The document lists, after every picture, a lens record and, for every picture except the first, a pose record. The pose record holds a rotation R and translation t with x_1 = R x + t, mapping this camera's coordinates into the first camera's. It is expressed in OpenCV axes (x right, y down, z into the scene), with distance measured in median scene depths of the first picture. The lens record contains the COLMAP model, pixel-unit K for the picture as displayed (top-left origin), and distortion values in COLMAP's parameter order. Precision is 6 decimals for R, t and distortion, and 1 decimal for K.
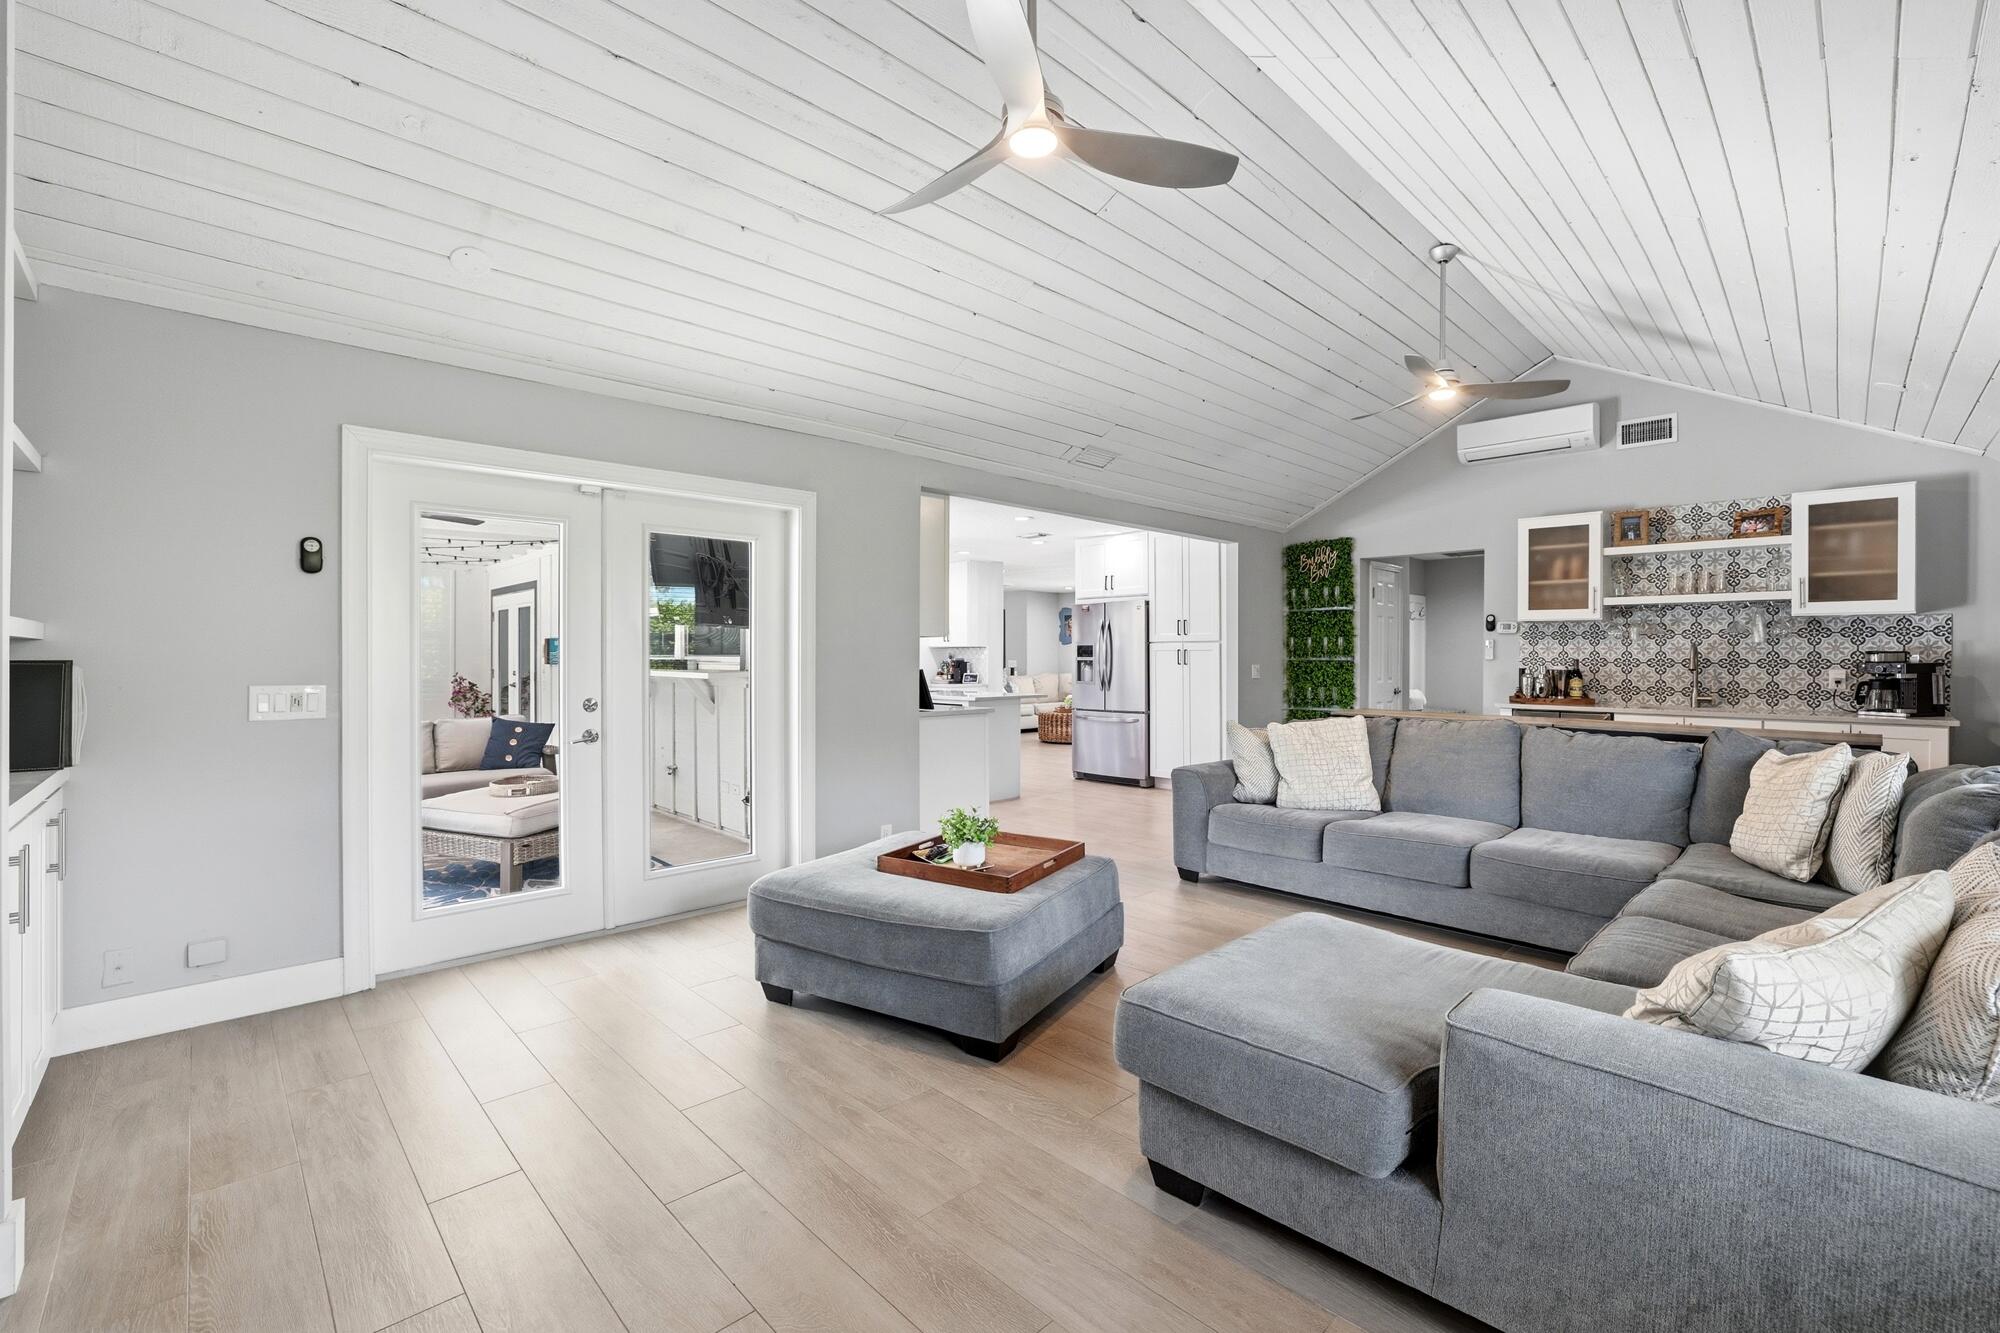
lens RADIAL K [[862.8, 0, 996.2], [0, 862.8, 660.8], [0, 0, 1]] dist [-0.031582, 0.003494]
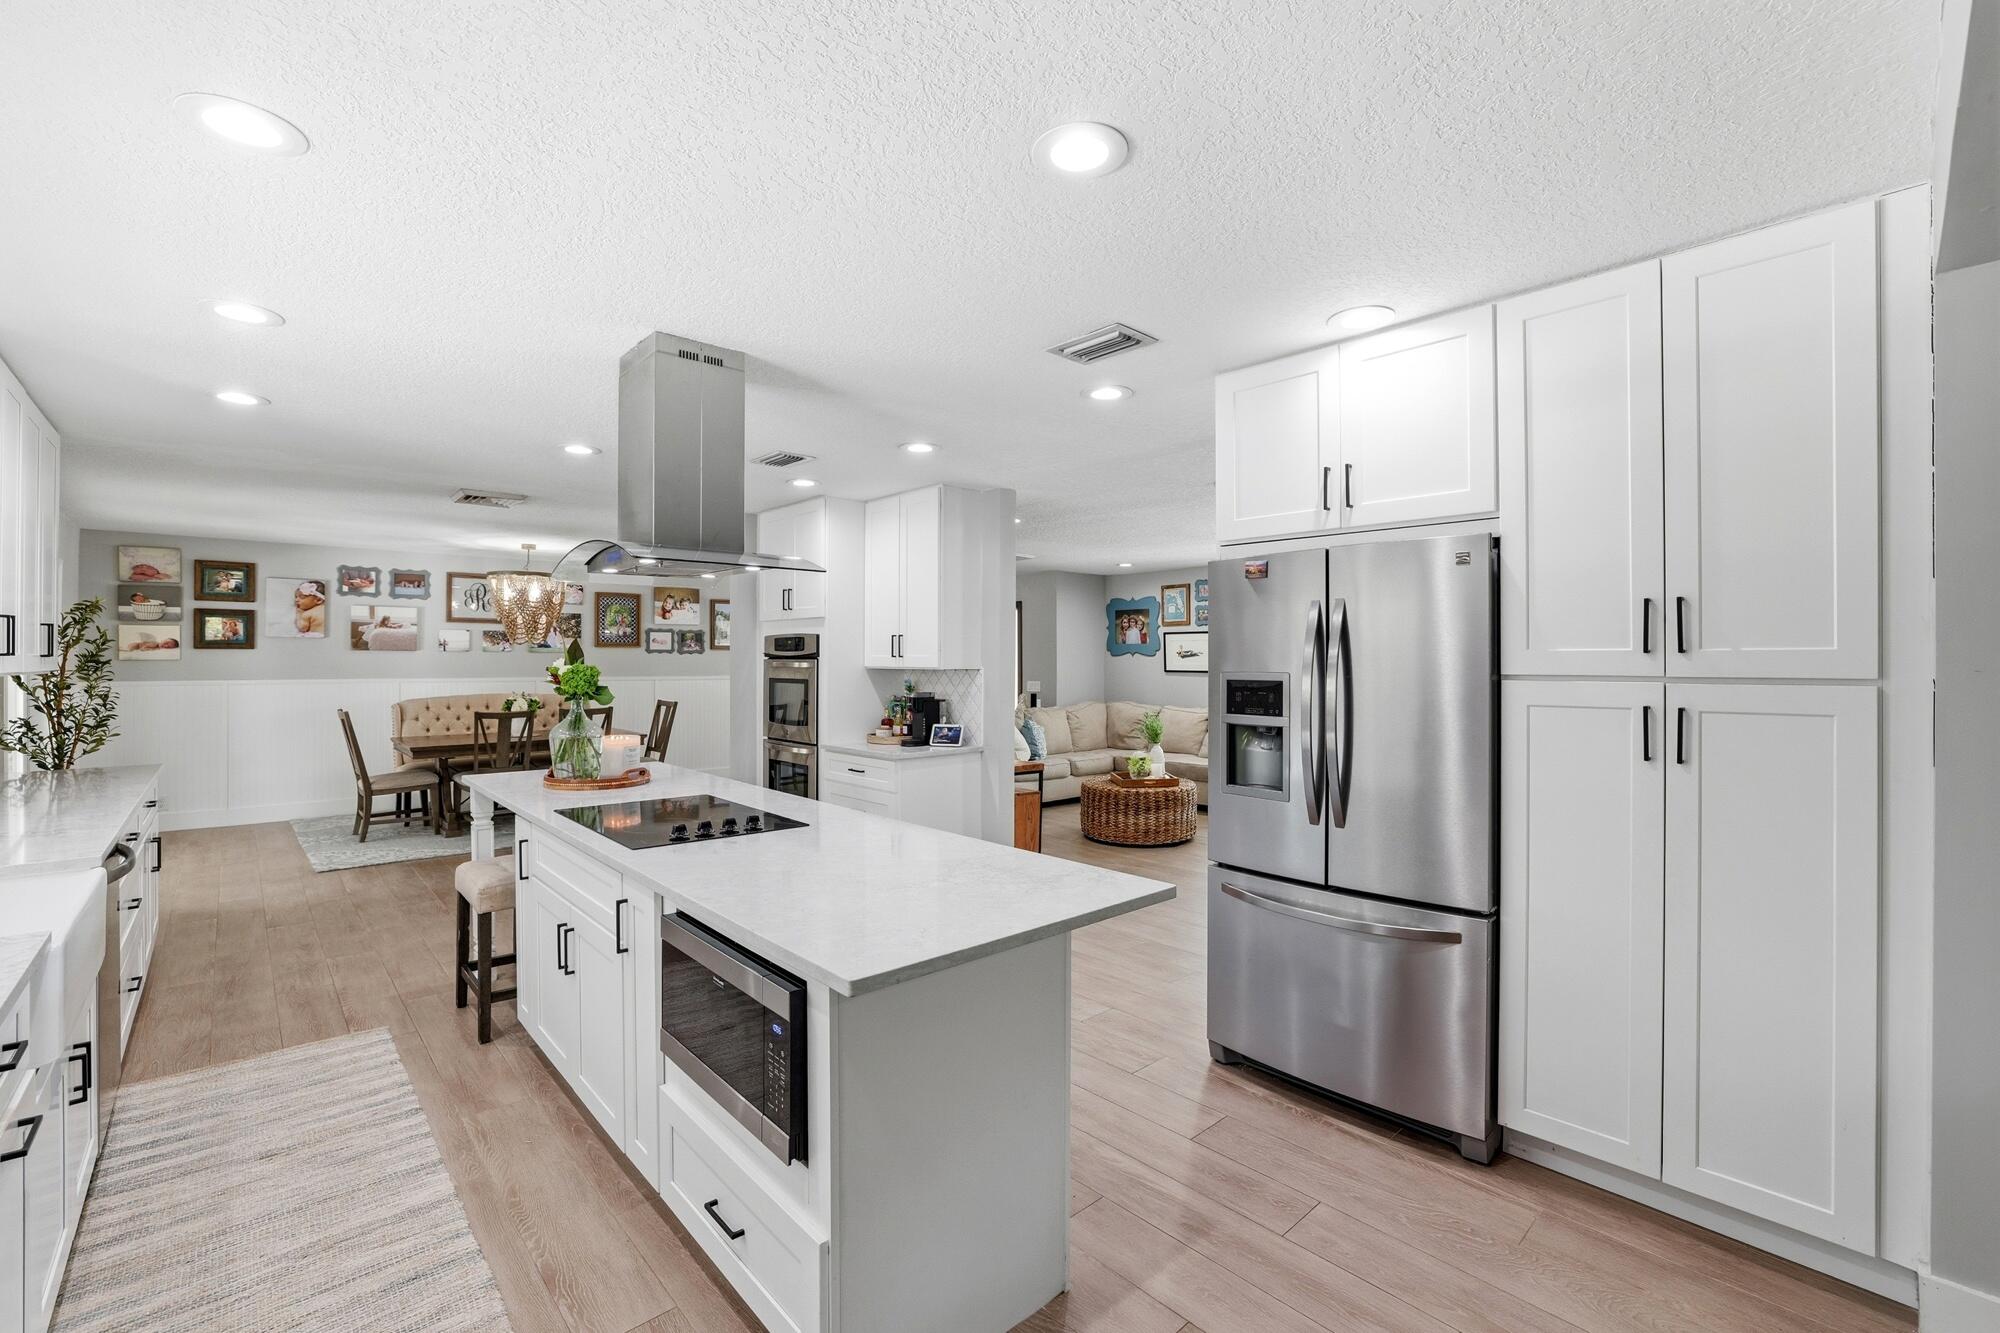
lens RADIAL K [[862.8, 0, 996.4], [0, 862.8, 655.9], [0, 0, 1]] dist [-0.031582, 0.003494]
pose [[0.999756, 0.000541, -0.022088, 0.010384], [-0.000766, 0.999948, -0.010208, -0.024417], [0.022082, 0.010222, 0.999704, 0.685401]]
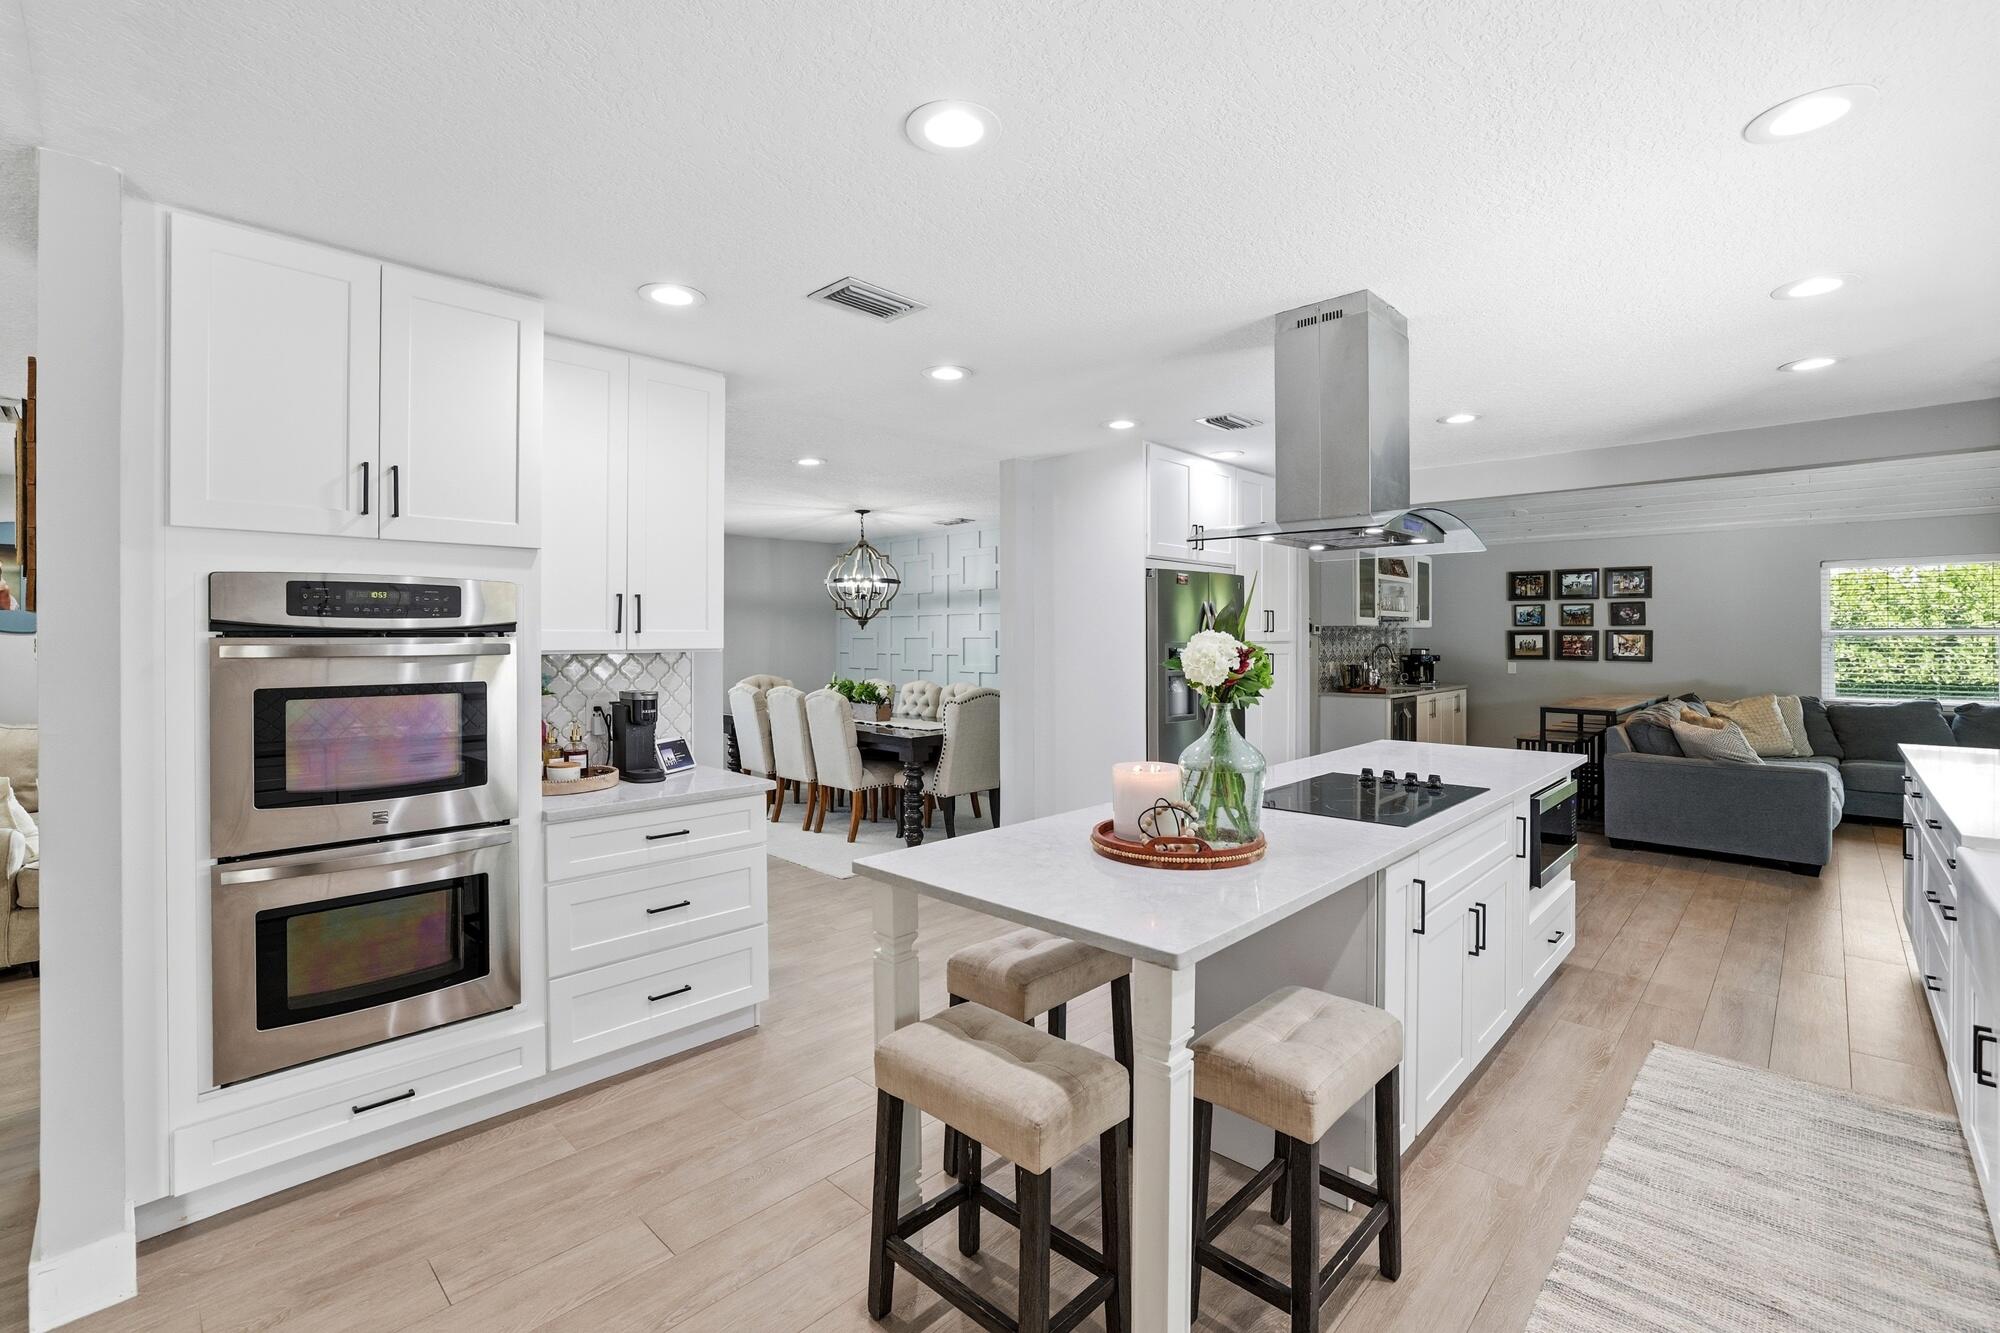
lens RADIAL K [[862.8, 0, 995.0], [0, 862.8, 631.5], [0, 0, 1]] dist [-0.031582, 0.003494]
pose [[-0.037339, 0.002648, 0.999299, -0.447461], [0.006054, 0.999979, -0.002423, -0.028430], [-0.999284, 0.005959, -0.037354, 1.172442]]
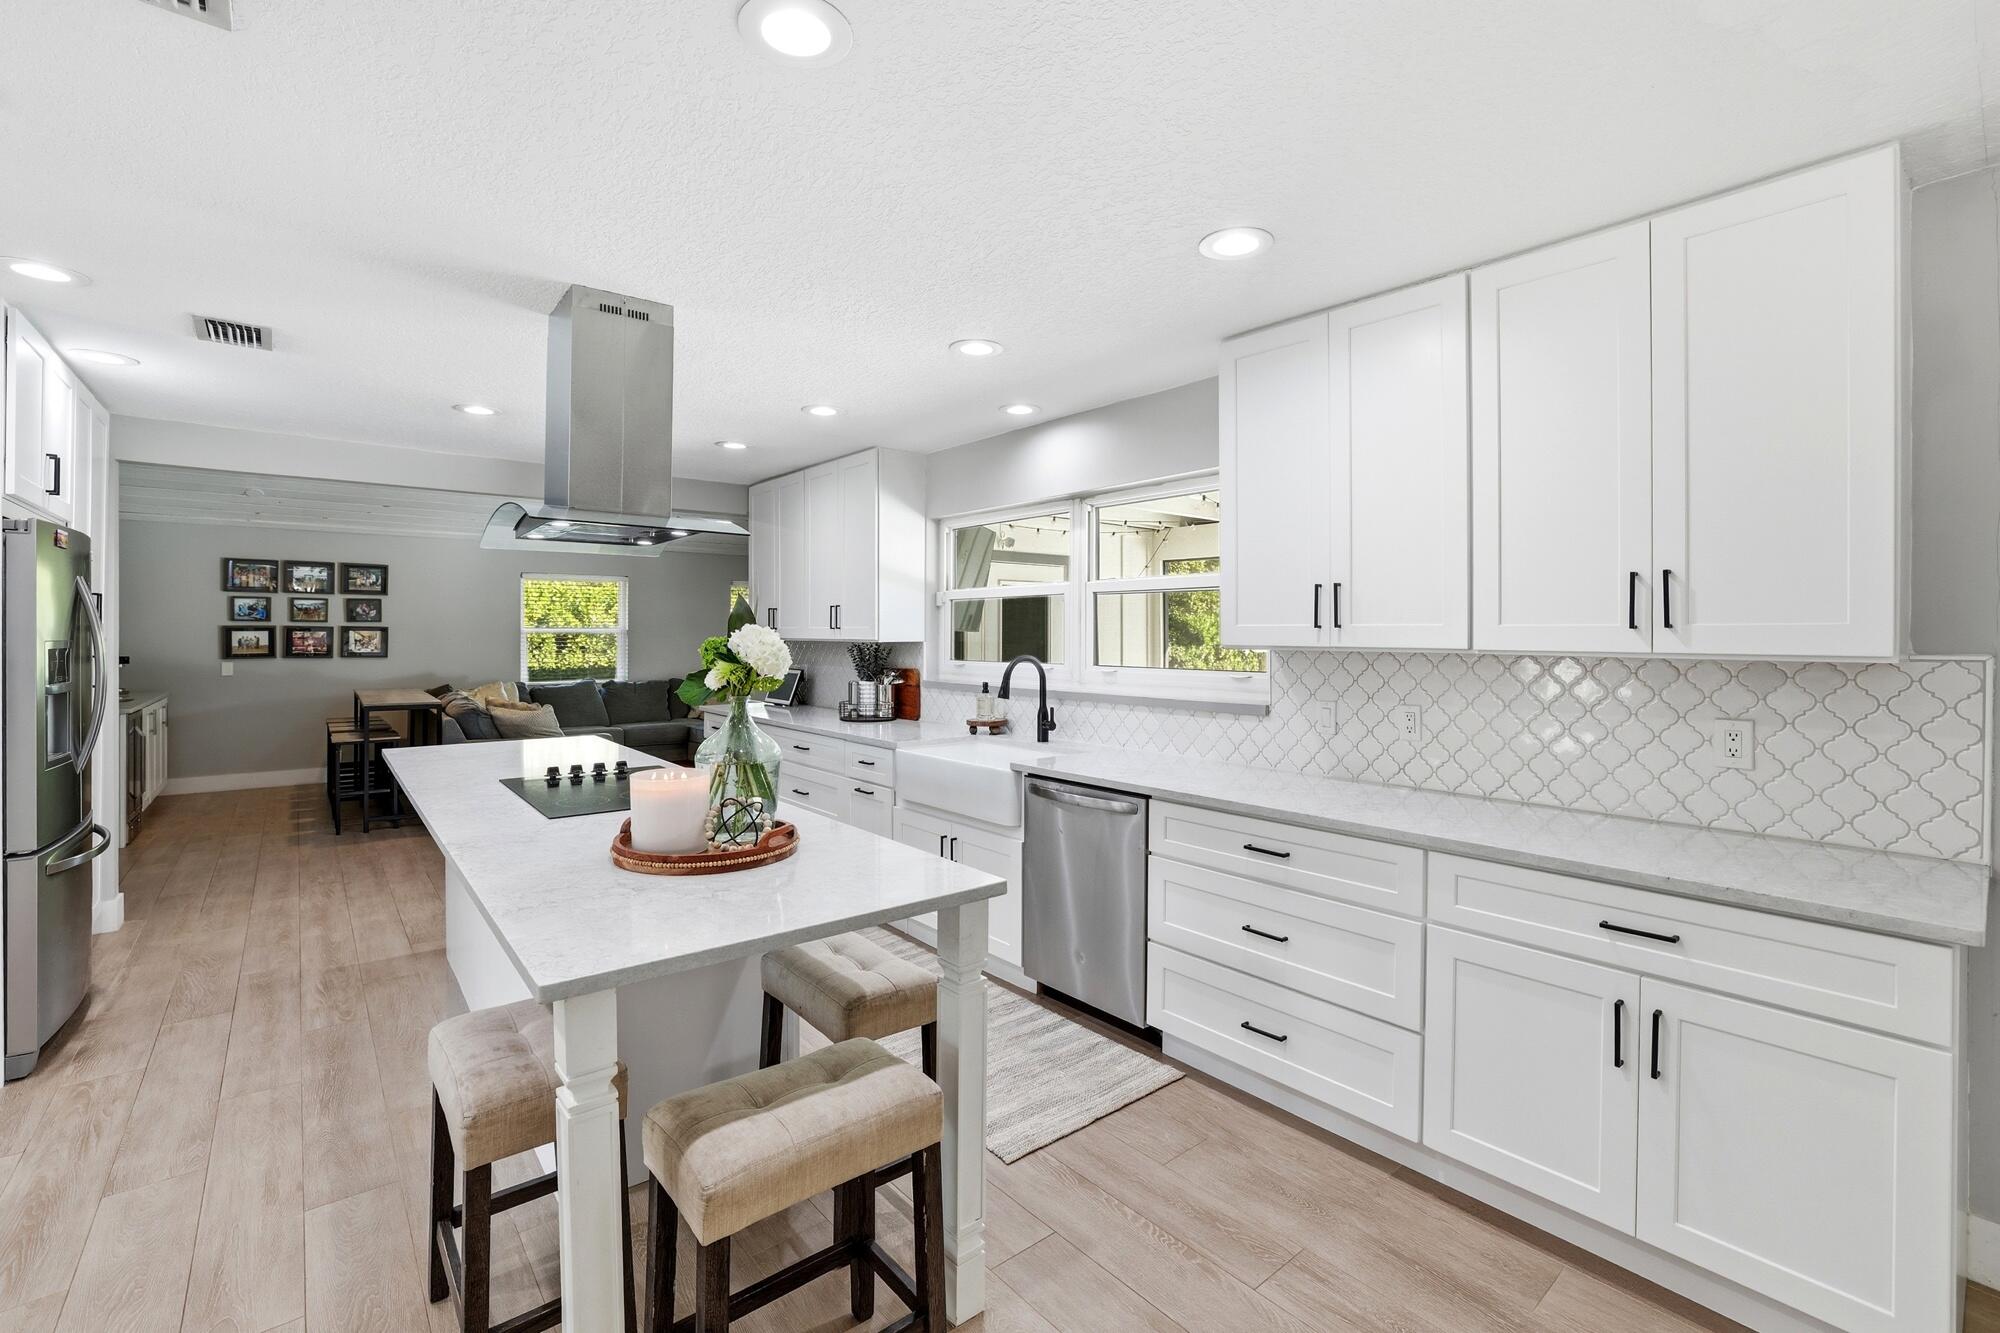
lens RADIAL K [[862.8, 0, 1005.5], [0, 862.8, 635.0], [0, 0, 1]] dist [-0.031582, 0.003494]
pose [[-0.997422, -0.005261, 0.071561, -0.306094], [-0.004815, 0.999968, 0.006391, -0.028098], [-0.071592, 0.006030, -0.997416, 1.335652]]
